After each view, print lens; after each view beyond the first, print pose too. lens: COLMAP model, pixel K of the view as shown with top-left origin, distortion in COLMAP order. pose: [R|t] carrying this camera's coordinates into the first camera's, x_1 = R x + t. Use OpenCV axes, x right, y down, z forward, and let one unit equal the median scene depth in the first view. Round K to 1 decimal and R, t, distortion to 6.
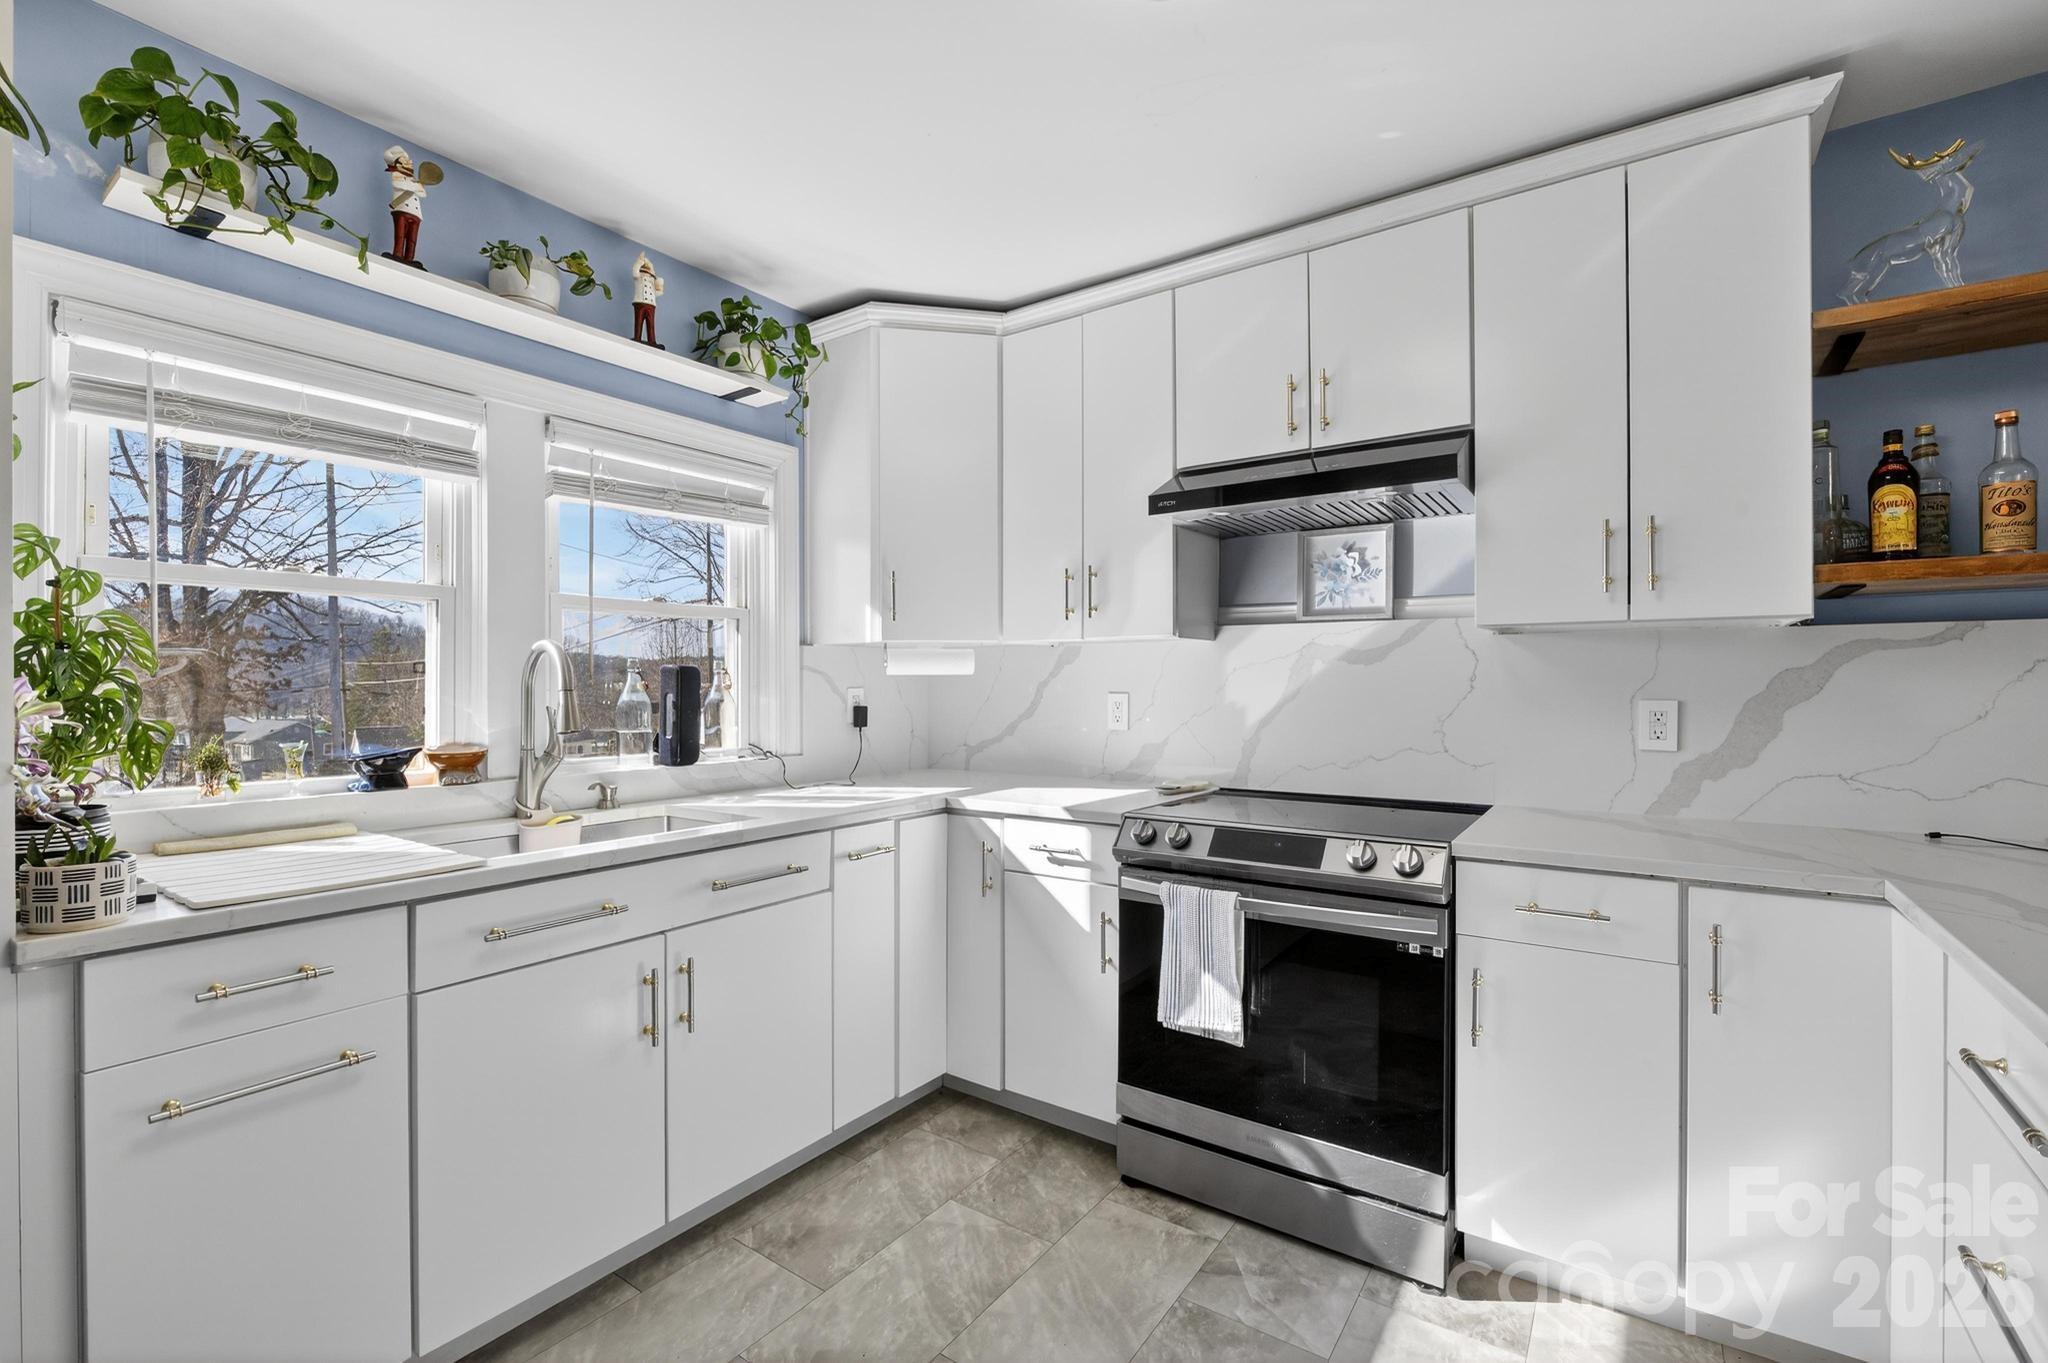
lens RADIAL K [[877.7, 0, 1033.1], [0, 877.7, 681.5], [0, 0, 1]] dist [-0.018465, 0.002783]
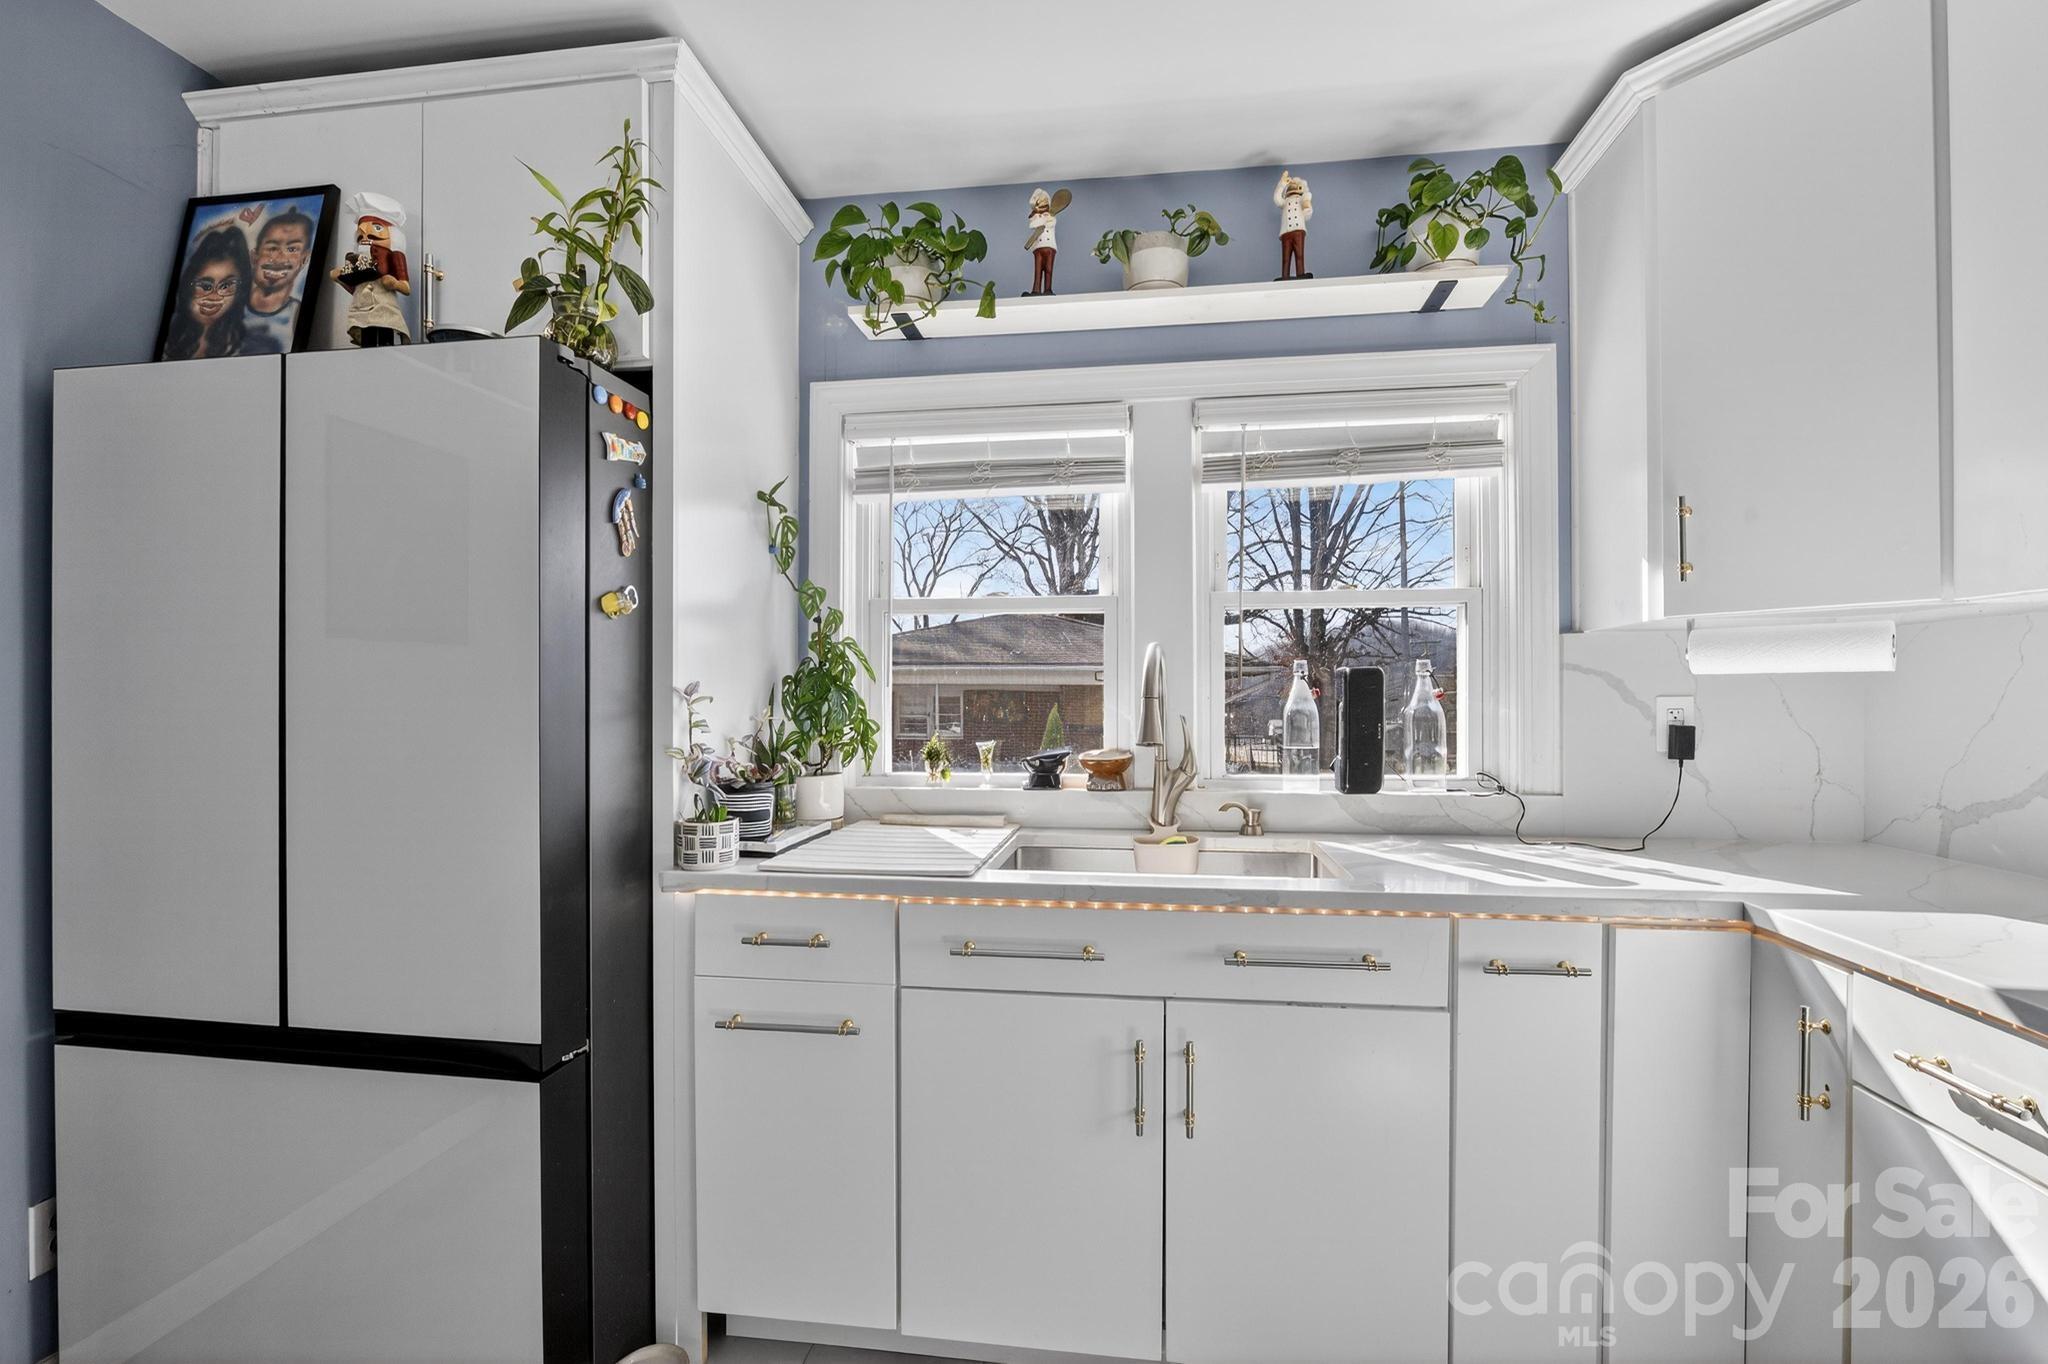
lens RADIAL K [[877.7, 0, 1027.4], [0, 877.7, 694.6], [0, 0, 1]] dist [-0.018465, 0.002783]
pose [[0.455897, -0.000147, -0.890033, 0.179791], [0.004144, 0.999989, 0.001958, 0.003807], [0.890023, -0.004580, 0.455893, 0.399939]]
